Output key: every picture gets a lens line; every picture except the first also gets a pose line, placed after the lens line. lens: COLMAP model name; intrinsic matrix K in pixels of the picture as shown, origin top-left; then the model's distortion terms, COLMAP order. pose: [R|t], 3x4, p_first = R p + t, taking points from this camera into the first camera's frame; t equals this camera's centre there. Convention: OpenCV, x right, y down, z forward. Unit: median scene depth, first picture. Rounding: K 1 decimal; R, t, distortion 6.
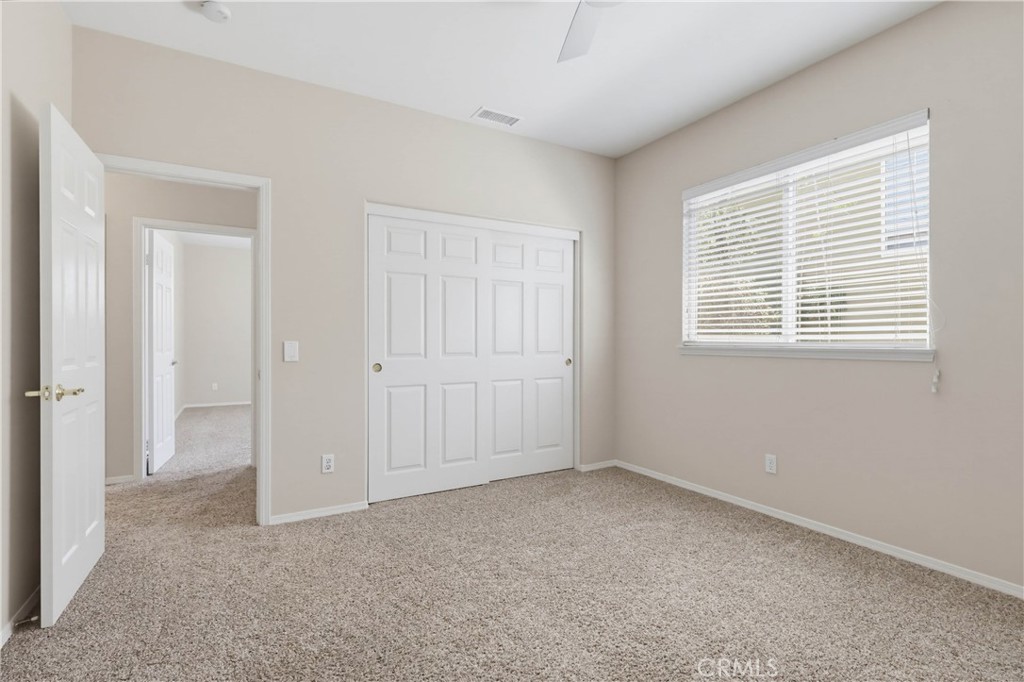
lens RADIAL K [[481.2, 0, 509.6], [0, 481.2, 342.8], [0, 0, 1]] dist [-0.001049, 0.000283]
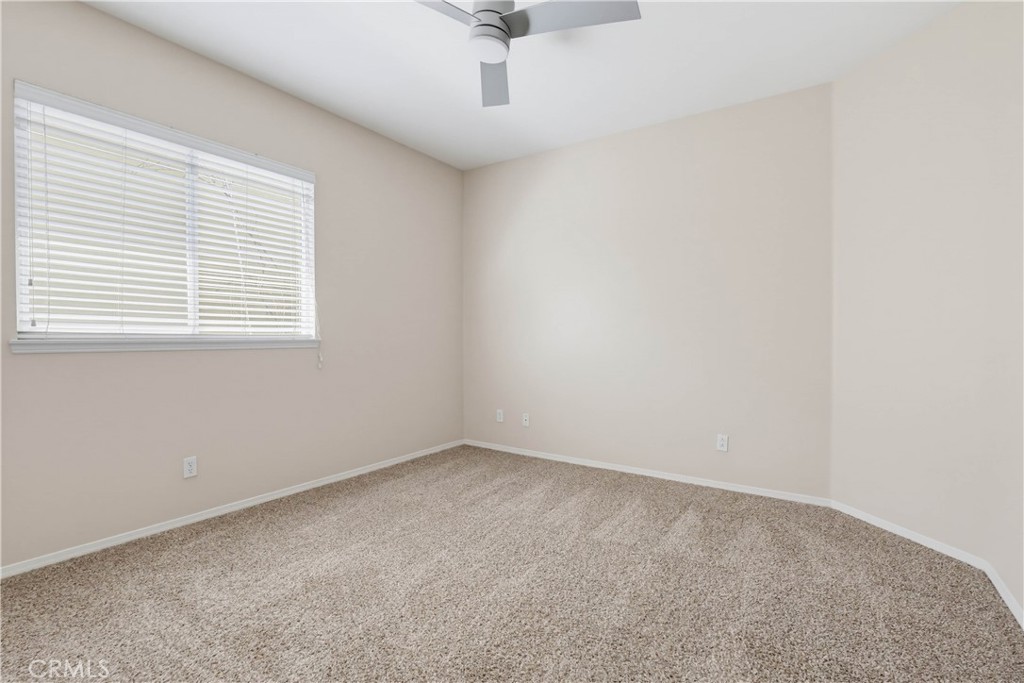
lens RADIAL K [[481.2, 0, 509.6], [0, 481.2, 343.3], [0, 0, 1]] dist [-0.001049, 0.000283]
pose [[-0.427300, -0.009484, 0.904060, -0.563407], [0.003636, 0.999919, 0.012209, 0.007999], [-0.904103, 0.008504, -0.427231, 0.882547]]
